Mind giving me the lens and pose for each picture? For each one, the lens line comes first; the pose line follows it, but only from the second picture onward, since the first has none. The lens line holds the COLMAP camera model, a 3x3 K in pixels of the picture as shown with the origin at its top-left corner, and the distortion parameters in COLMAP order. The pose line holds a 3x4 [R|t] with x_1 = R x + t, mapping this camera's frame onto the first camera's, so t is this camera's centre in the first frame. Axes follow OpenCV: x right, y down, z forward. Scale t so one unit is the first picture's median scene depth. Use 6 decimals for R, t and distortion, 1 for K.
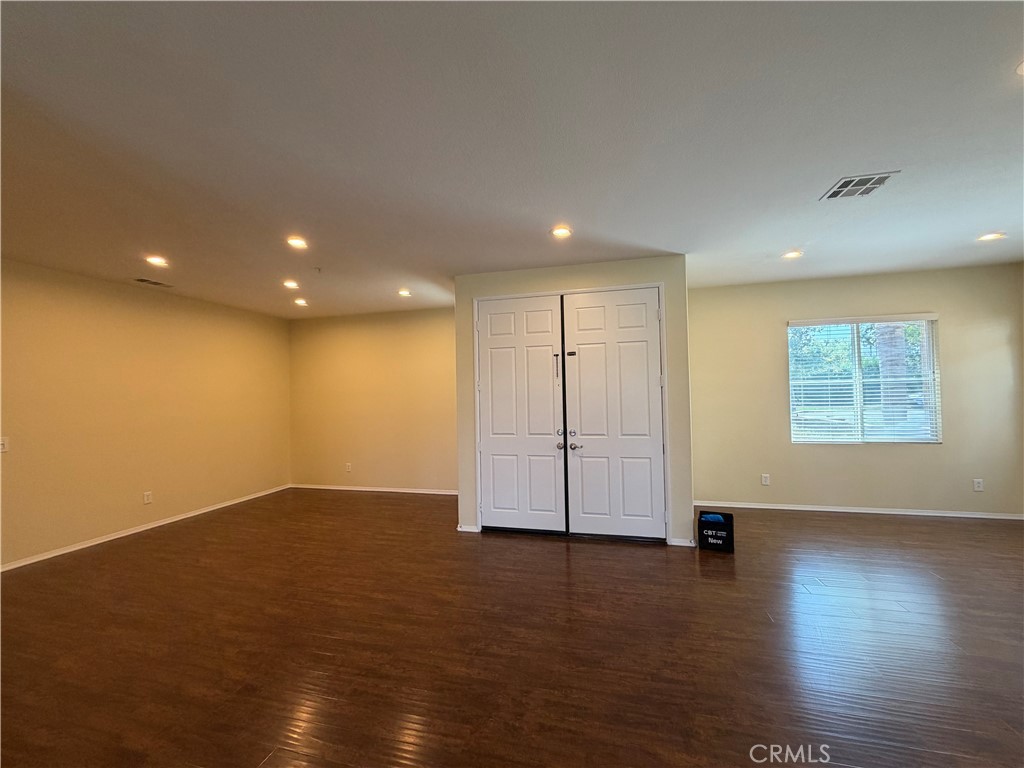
lens RADIAL K [[410.5, 0, 507.8], [0, 410.5, 383.2], [0, 0, 1]] dist [-0.000423, 0.000266]
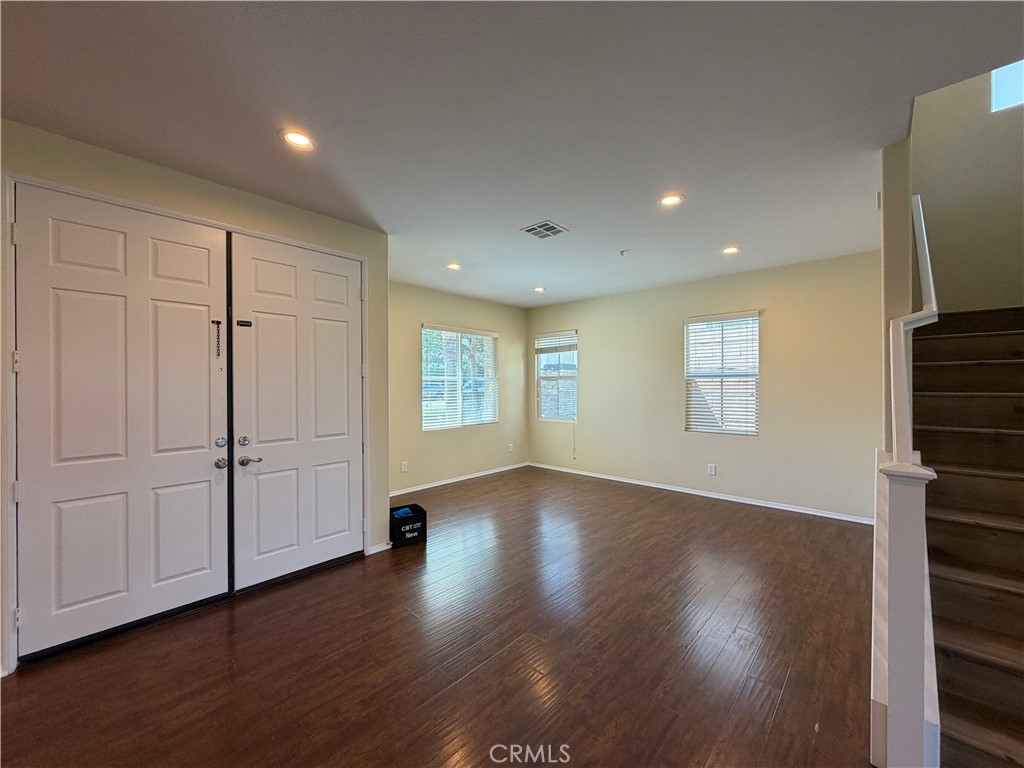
lens RADIAL K [[410.5, 0, 511.8], [0, 410.5, 384.4], [0, 0, 1]] dist [-0.000423, 0.000266]
pose [[0.468371, 0.018460, 0.883339, -0.234358], [-0.029448, 0.999552, -0.005275, 0.018485], [-0.883041, -0.023542, 0.468705, 0.298718]]
